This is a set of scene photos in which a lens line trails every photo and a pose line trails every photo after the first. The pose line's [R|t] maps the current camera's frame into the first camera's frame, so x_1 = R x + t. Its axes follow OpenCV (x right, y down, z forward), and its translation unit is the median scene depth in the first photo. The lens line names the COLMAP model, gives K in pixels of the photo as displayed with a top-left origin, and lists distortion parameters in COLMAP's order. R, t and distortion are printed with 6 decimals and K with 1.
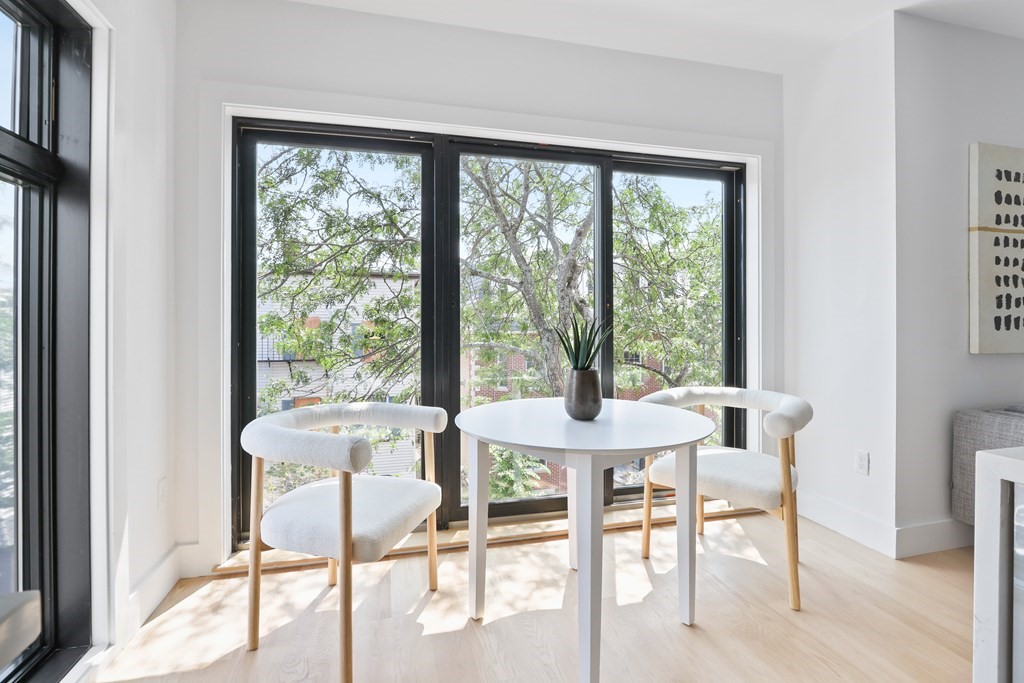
lens RADIAL K [[489.6, 0, 515.3], [0, 489.6, 324.3], [0, 0, 1]] dist [-0.012879, -0.000200]
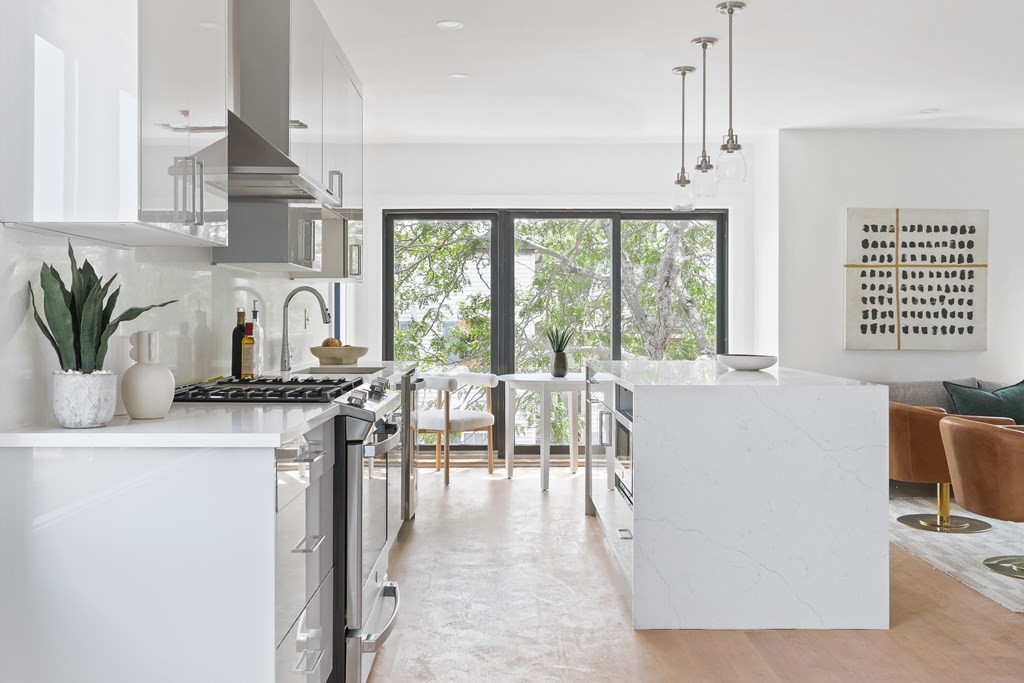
lens RADIAL K [[656.0, 0, 511.7], [0, 656.0, 336.8], [0, 0, 1]] dist [0.001700, 0.000247]
pose [[0.975798, 0.006386, -0.218580, 0.382126], [-0.002360, 0.999823, 0.018674, -0.013375], [0.218660, -0.017706, 0.975640, -1.186807]]
